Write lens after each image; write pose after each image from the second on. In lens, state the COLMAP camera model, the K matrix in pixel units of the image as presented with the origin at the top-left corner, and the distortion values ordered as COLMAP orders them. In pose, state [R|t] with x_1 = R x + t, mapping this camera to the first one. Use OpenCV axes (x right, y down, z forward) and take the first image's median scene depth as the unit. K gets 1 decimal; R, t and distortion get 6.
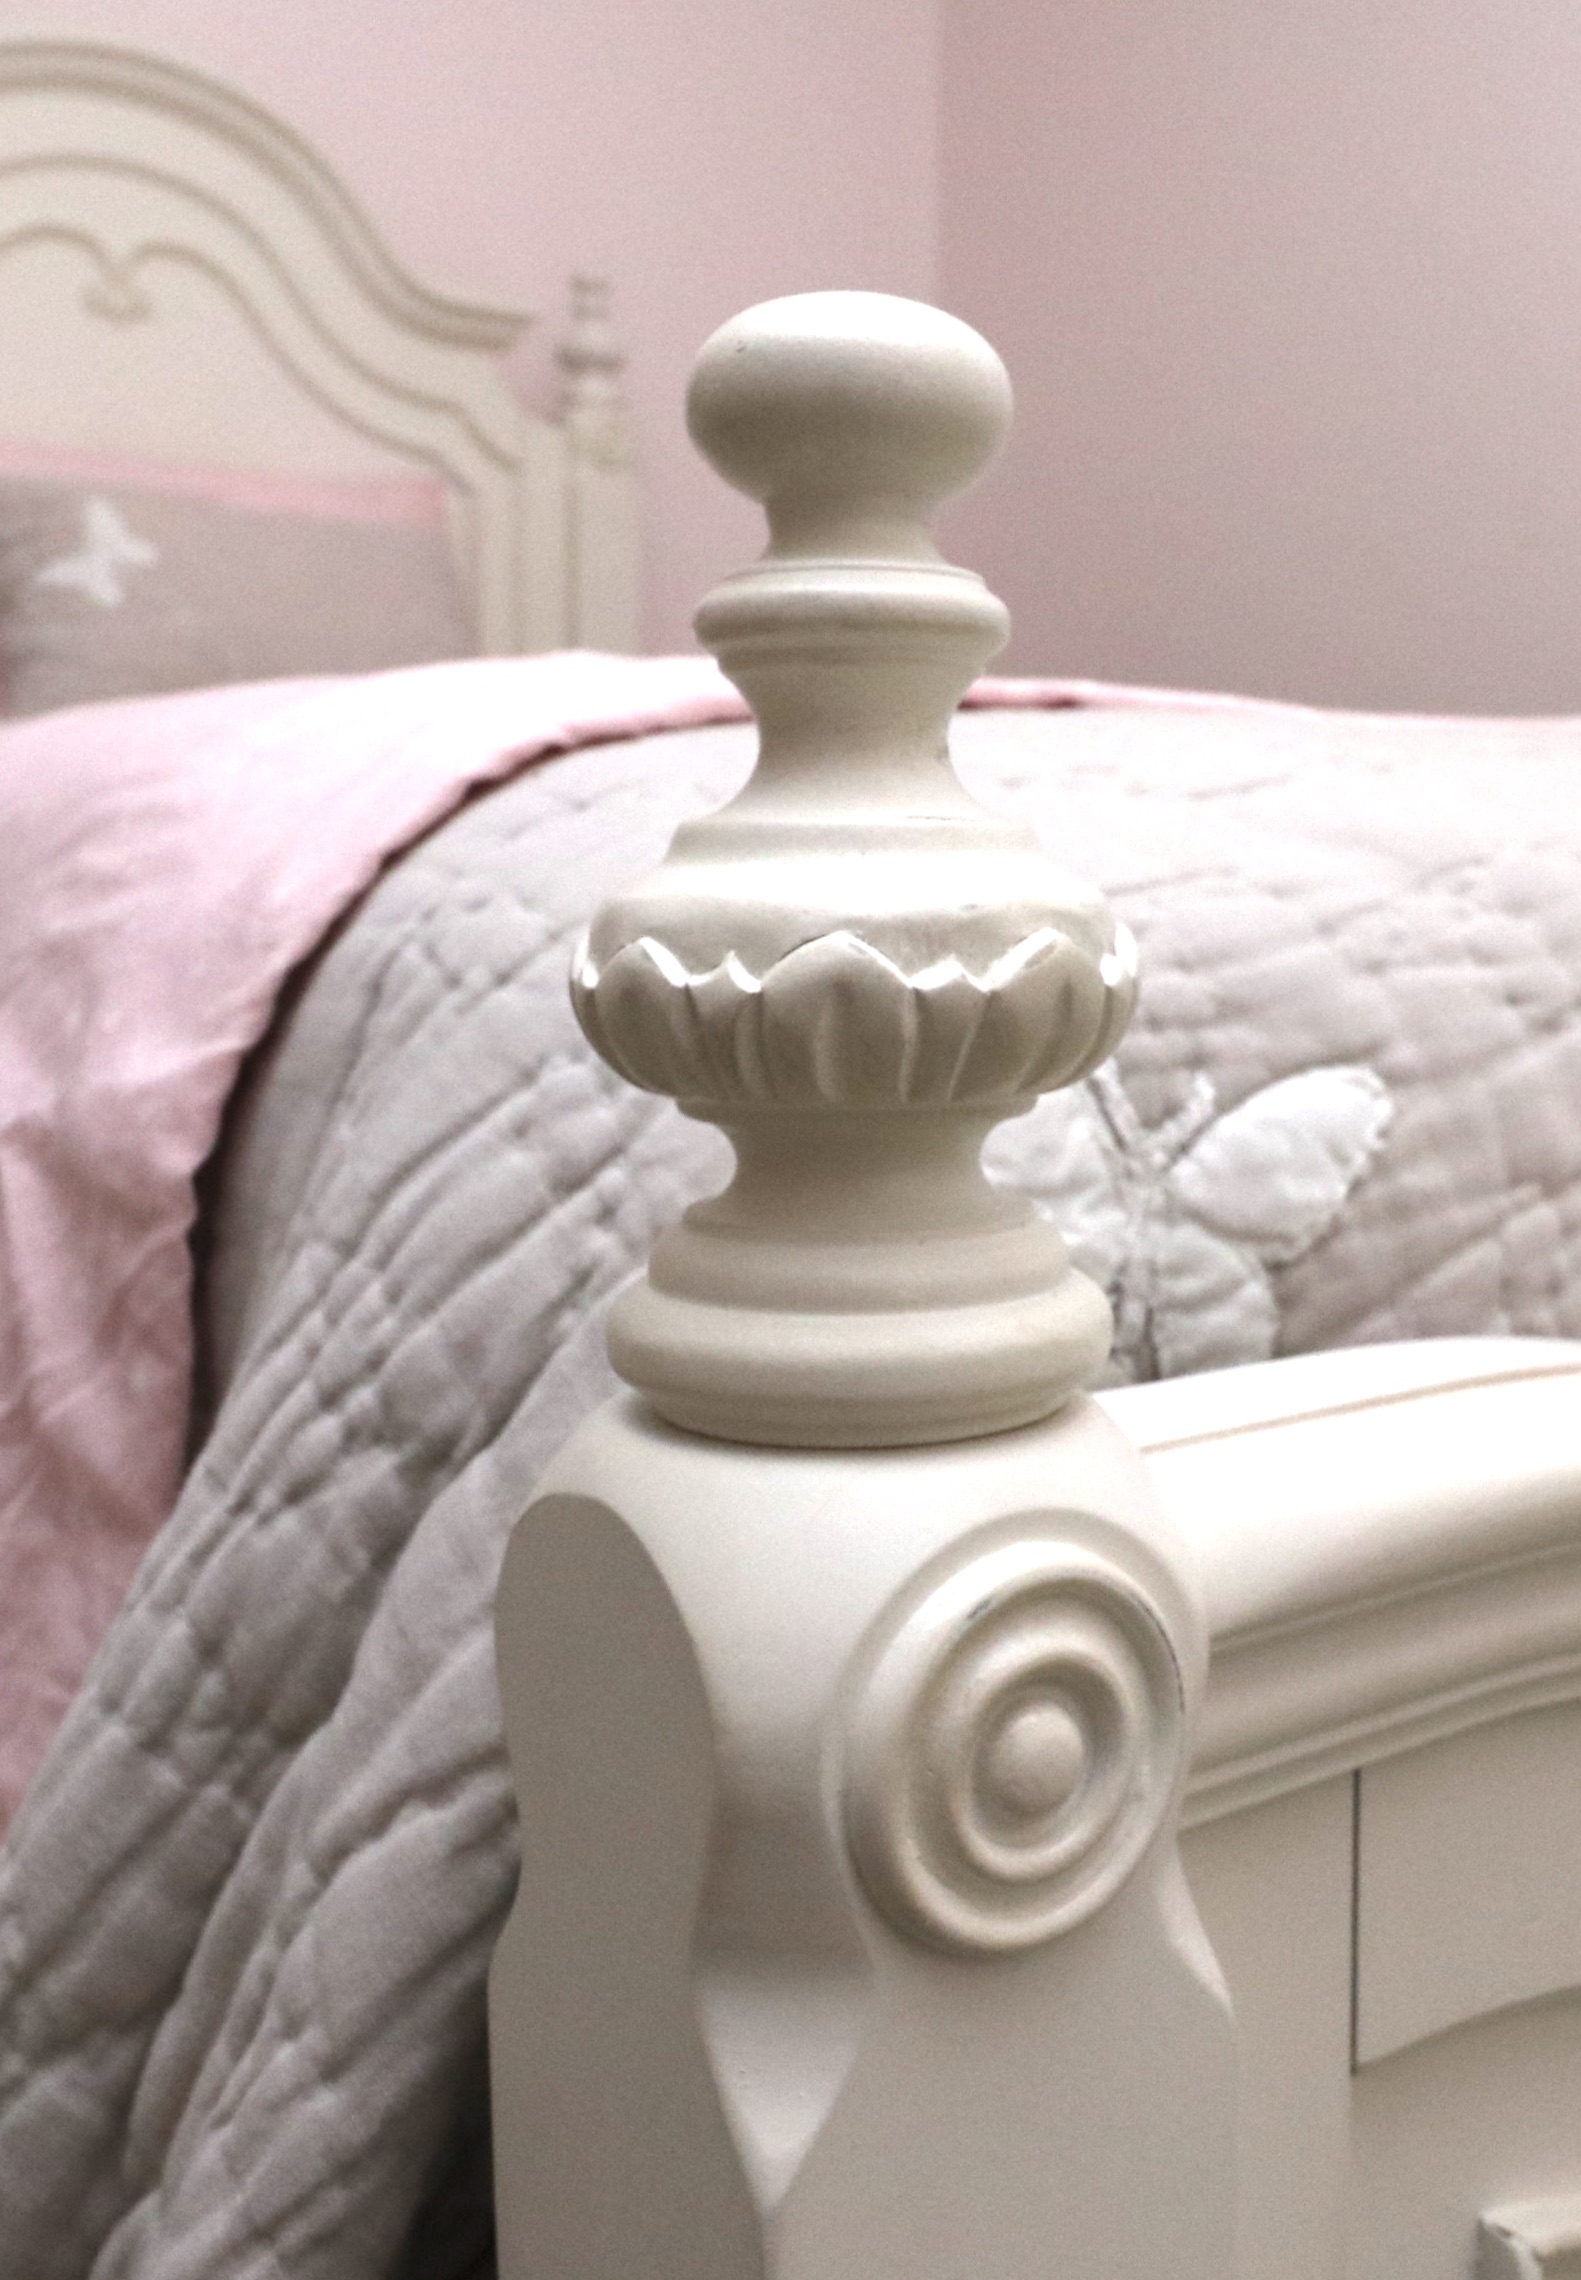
lens RADIAL K [[1916.1, 0, 790.5], [0, 1916.1, 1140.0], [0, 0, 1]] dist [-0.006170, 0.005775]
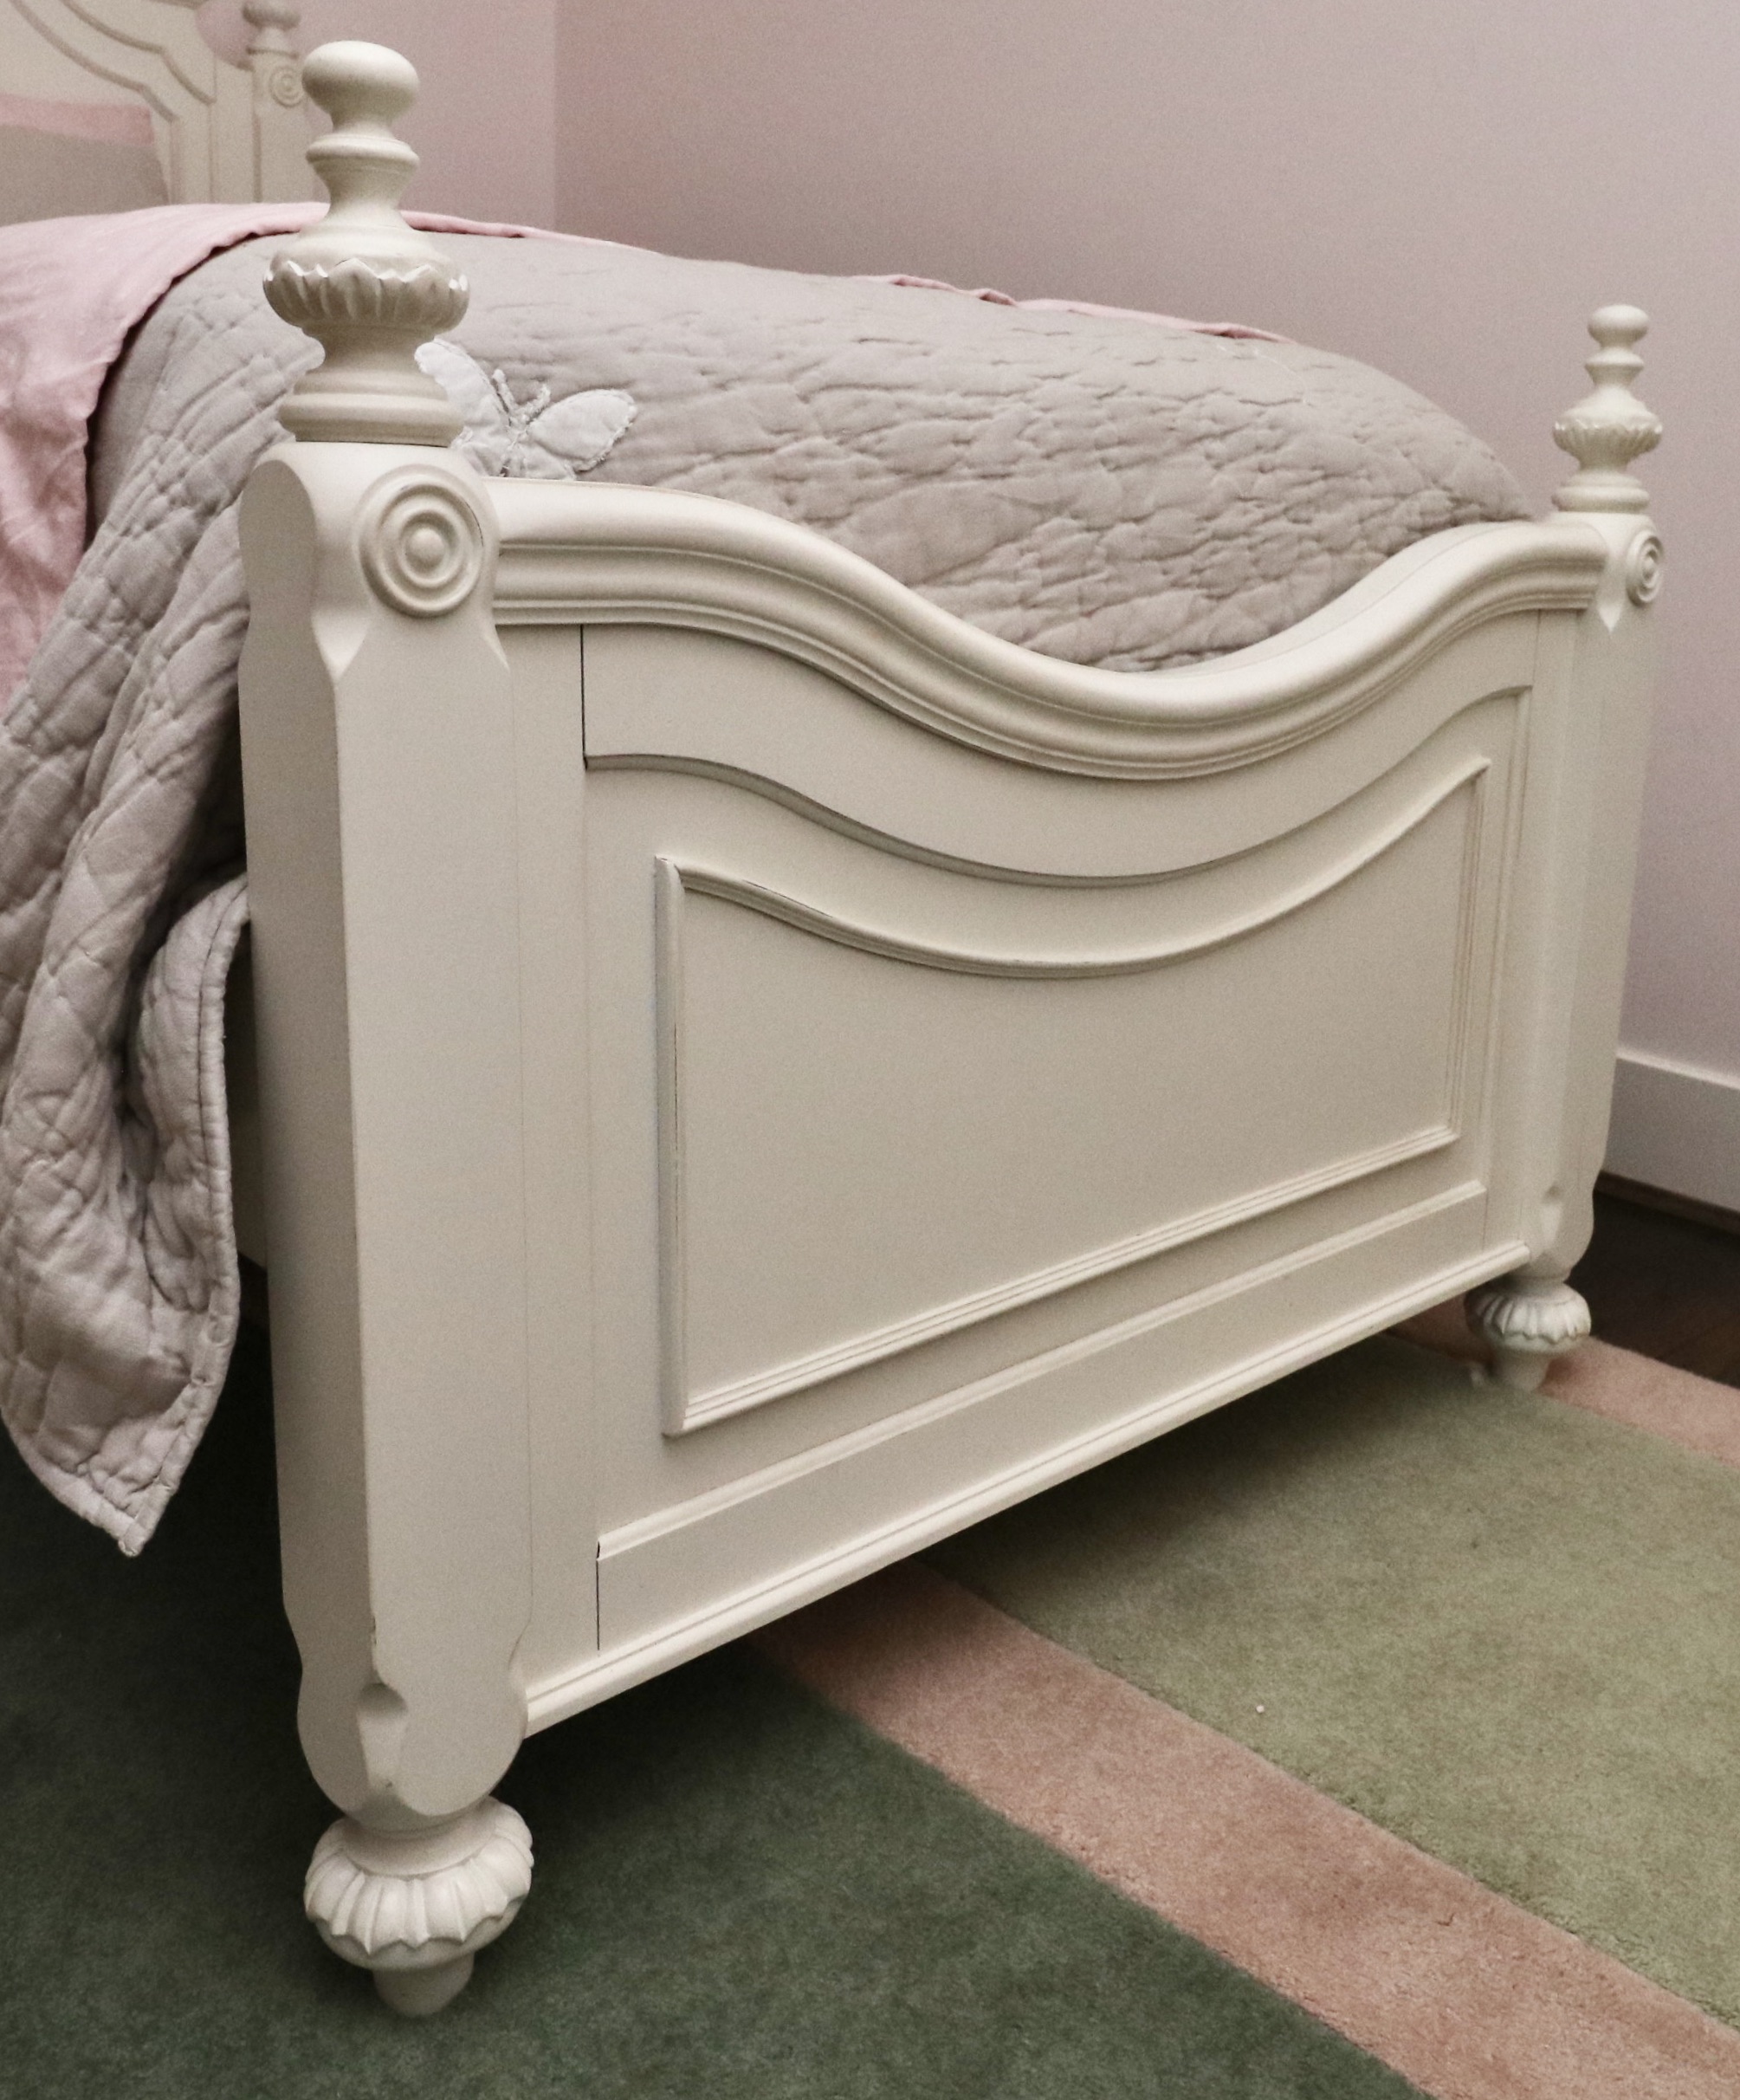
lens RADIAL K [[2163.4, 0, 870.0], [0, 2163.4, 1050.0], [0, 0, 1]] dist [-0.002989, -0.005340]
pose [[0.987360, -0.008882, 0.158245, 0.198379], [-0.000987, 0.998065, 0.062178, 0.659891], [-0.158491, -0.061548, 0.985440, -1.837330]]
